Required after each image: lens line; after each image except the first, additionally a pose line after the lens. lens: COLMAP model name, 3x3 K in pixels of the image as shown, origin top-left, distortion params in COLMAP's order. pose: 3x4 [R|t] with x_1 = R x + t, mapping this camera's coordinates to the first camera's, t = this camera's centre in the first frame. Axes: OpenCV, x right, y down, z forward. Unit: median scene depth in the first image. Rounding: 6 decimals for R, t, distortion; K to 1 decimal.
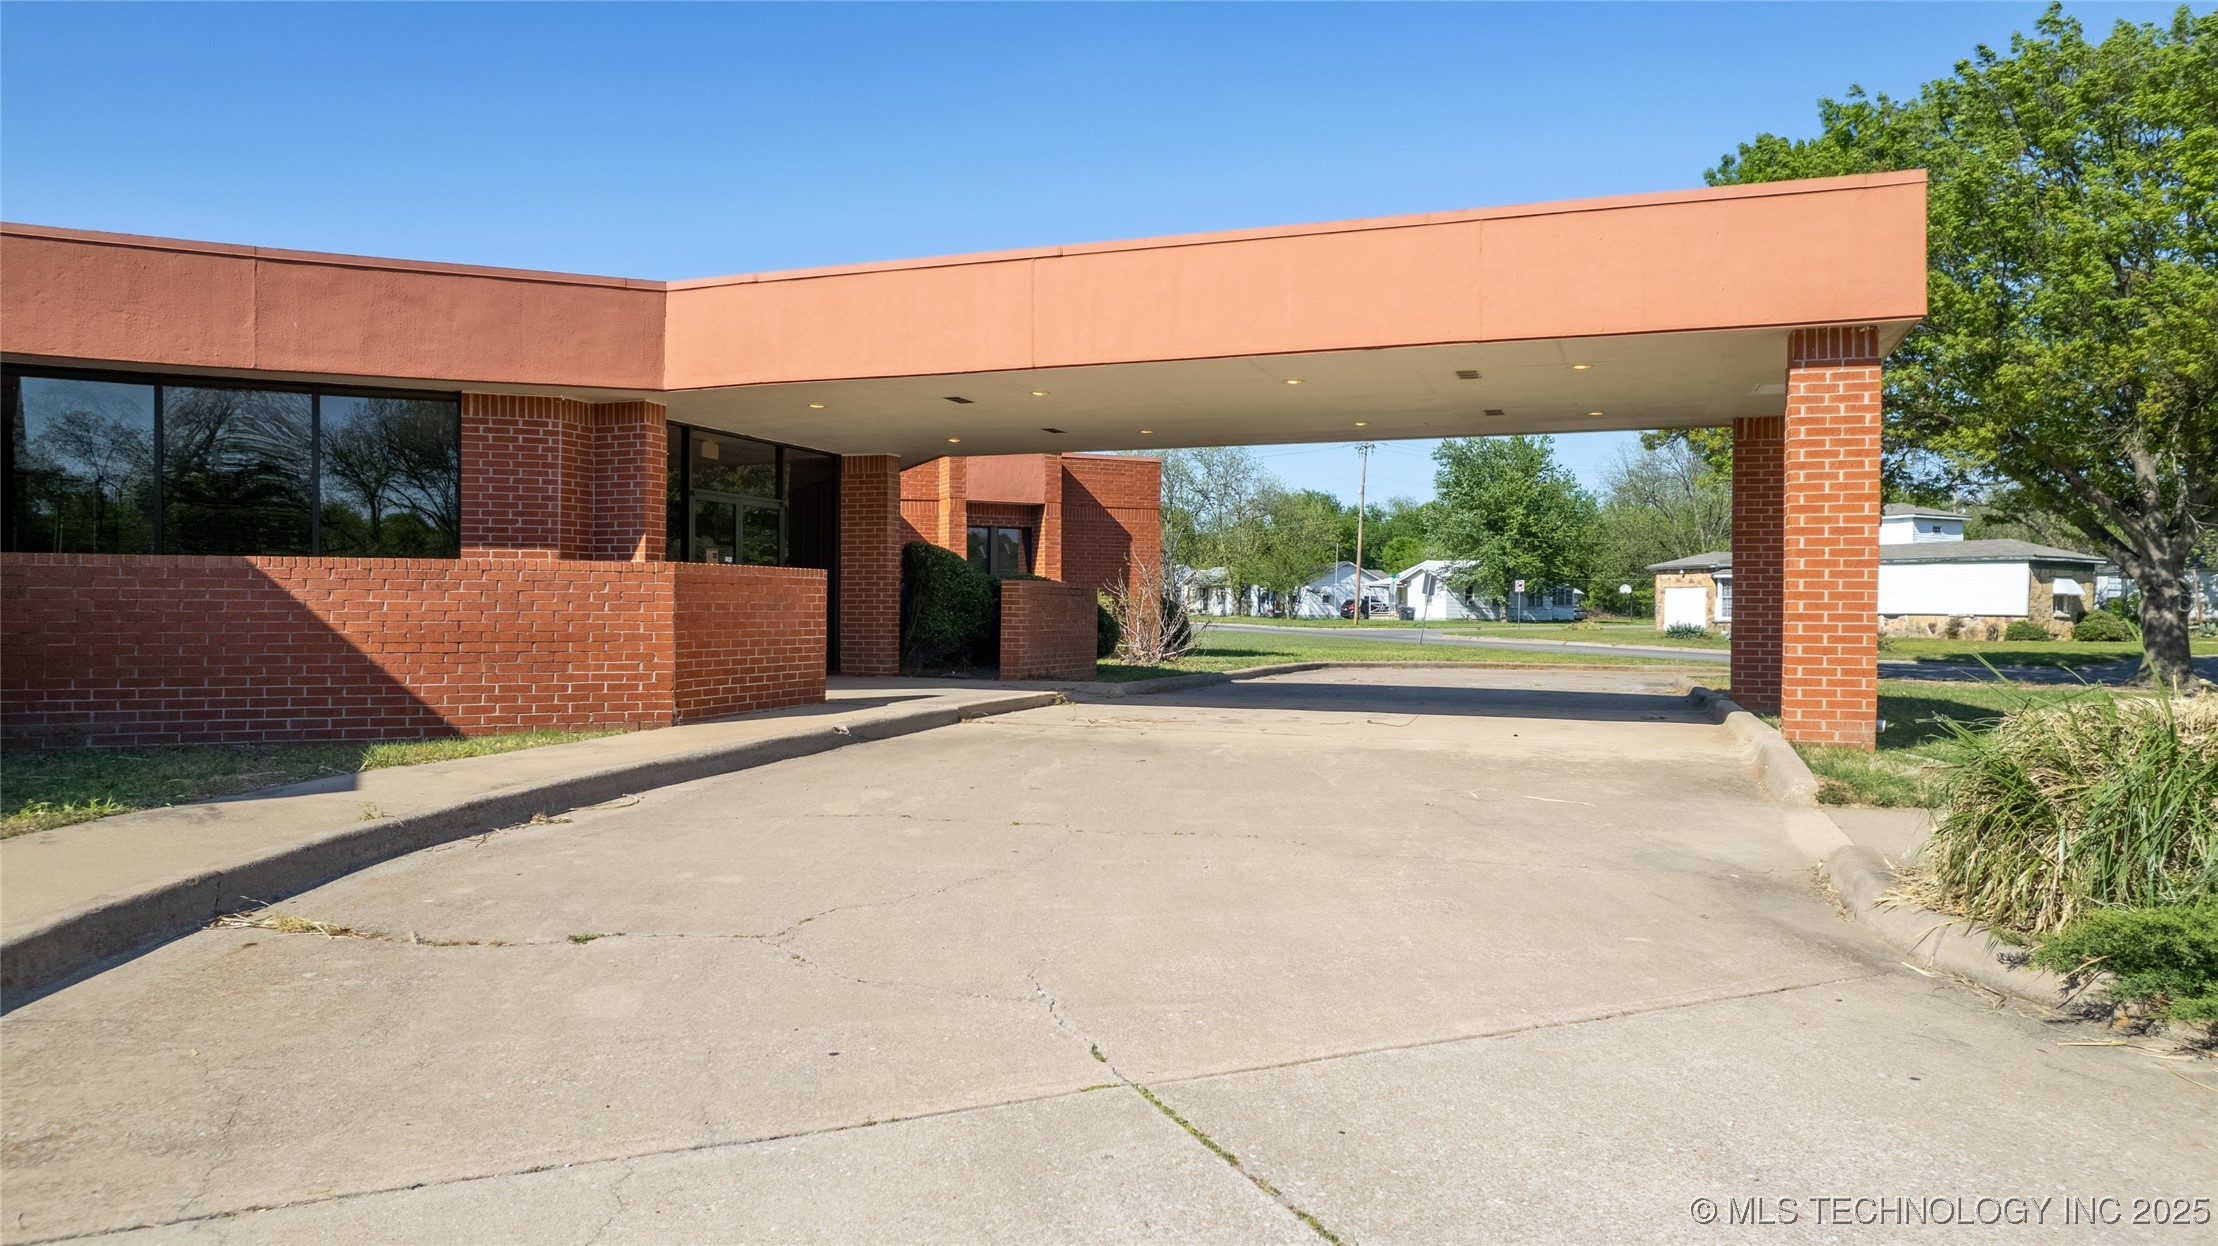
lens RADIAL K [[1447.0, 0, 1106.4], [0, 1447.0, 611.5], [0, 0, 1]] dist [-0.051222, -0.000597]
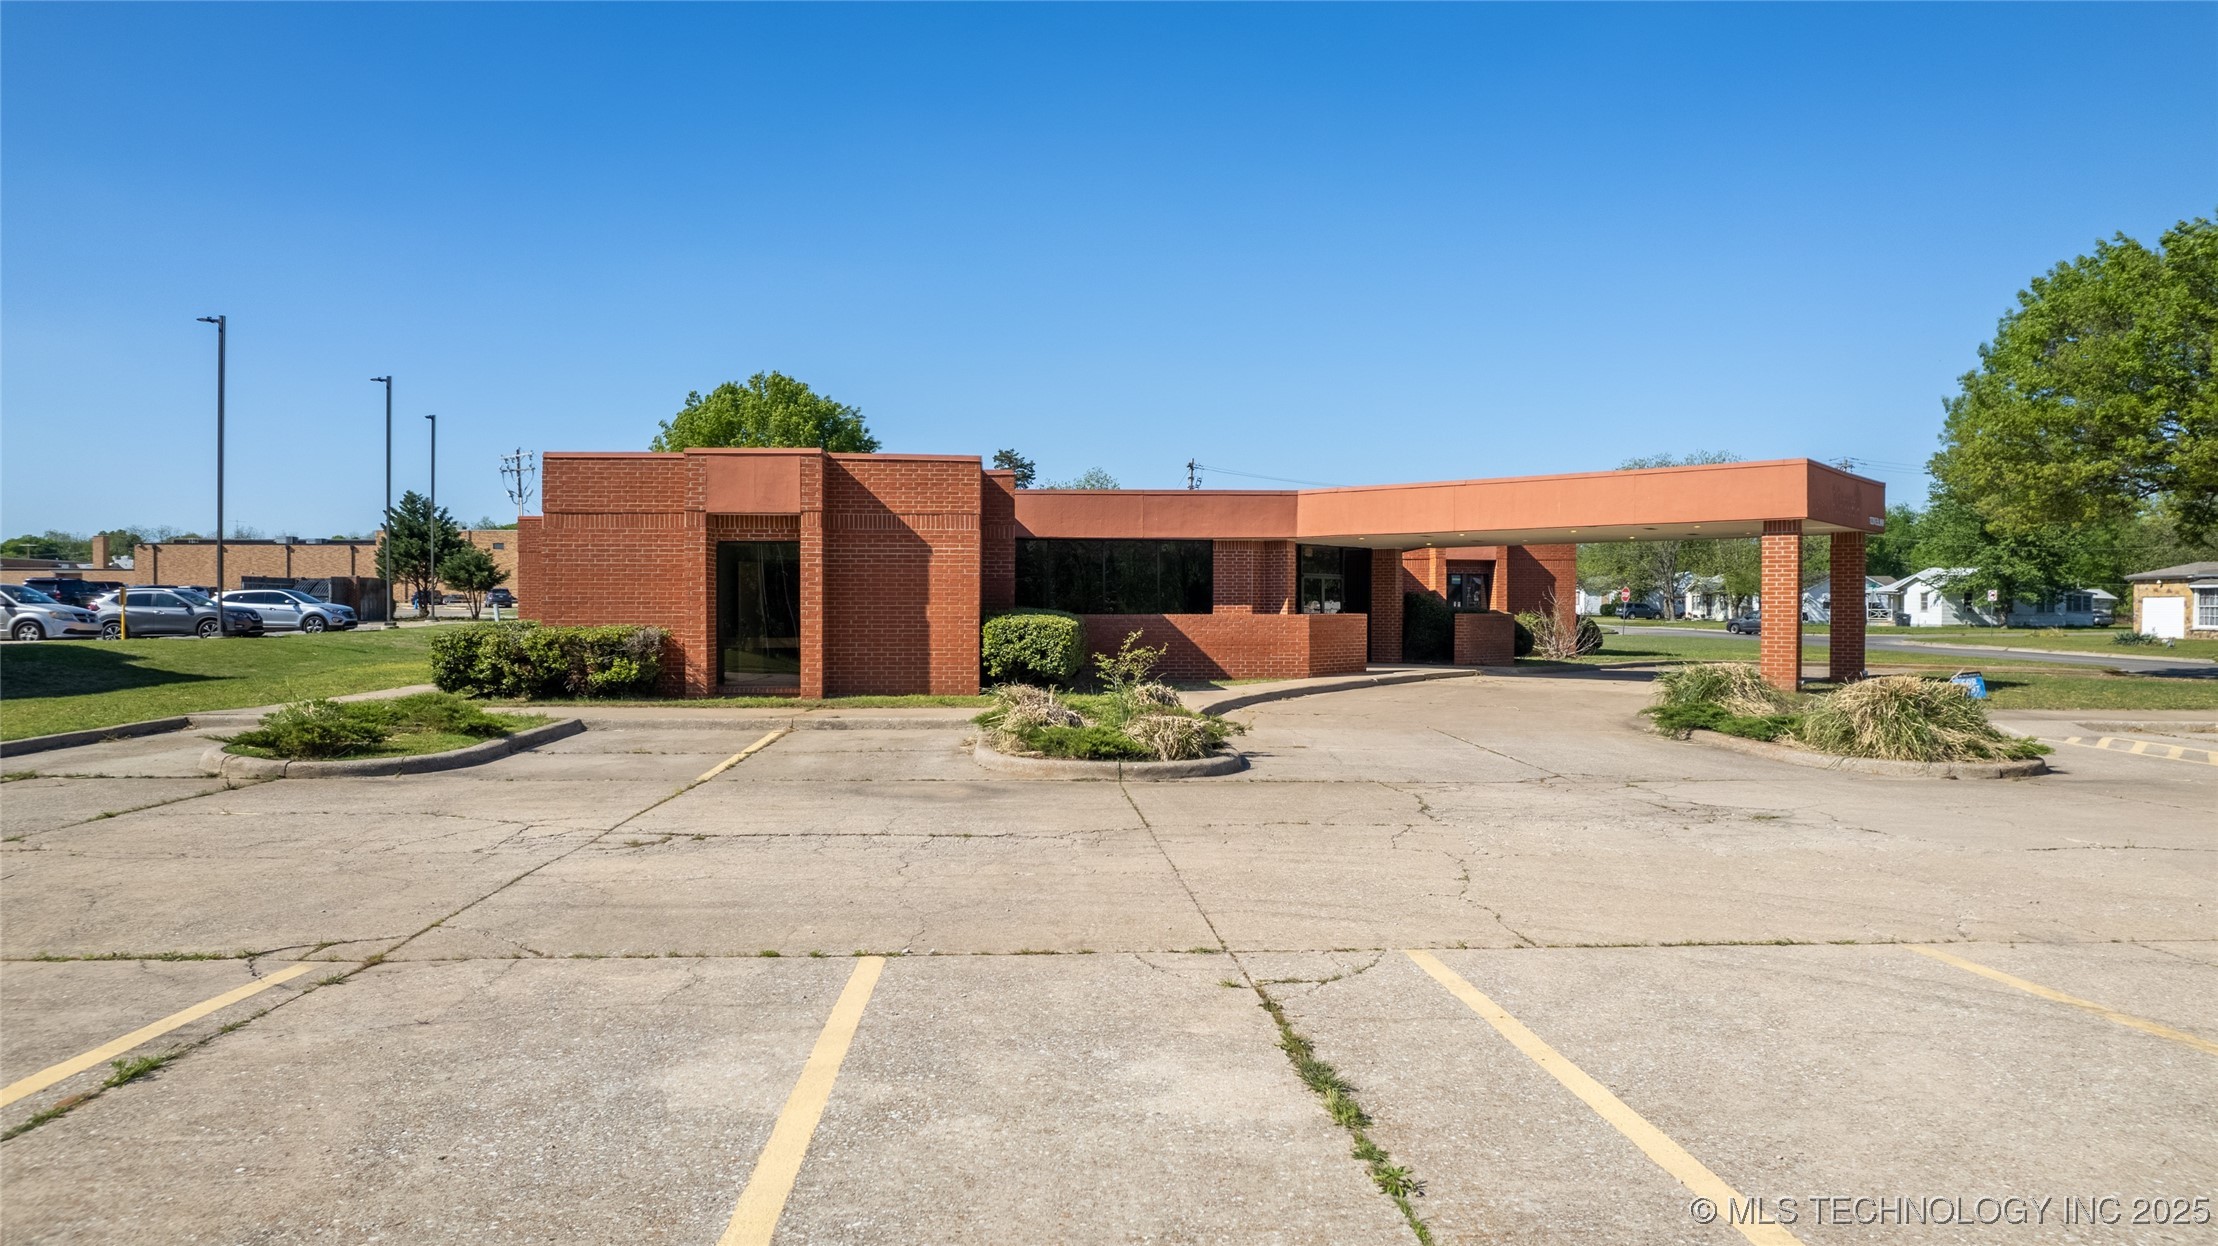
lens RADIAL K [[1447.0, 0, 1103.0], [0, 1447.0, 624.2], [0, 0, 1]] dist [-0.051222, -0.000597]
pose [[0.936421, 0.000779, -0.350878, 0.090586], [0.001856, 0.999973, 0.007171, -0.012589], [0.350873, -0.007366, 0.936394, -0.539030]]
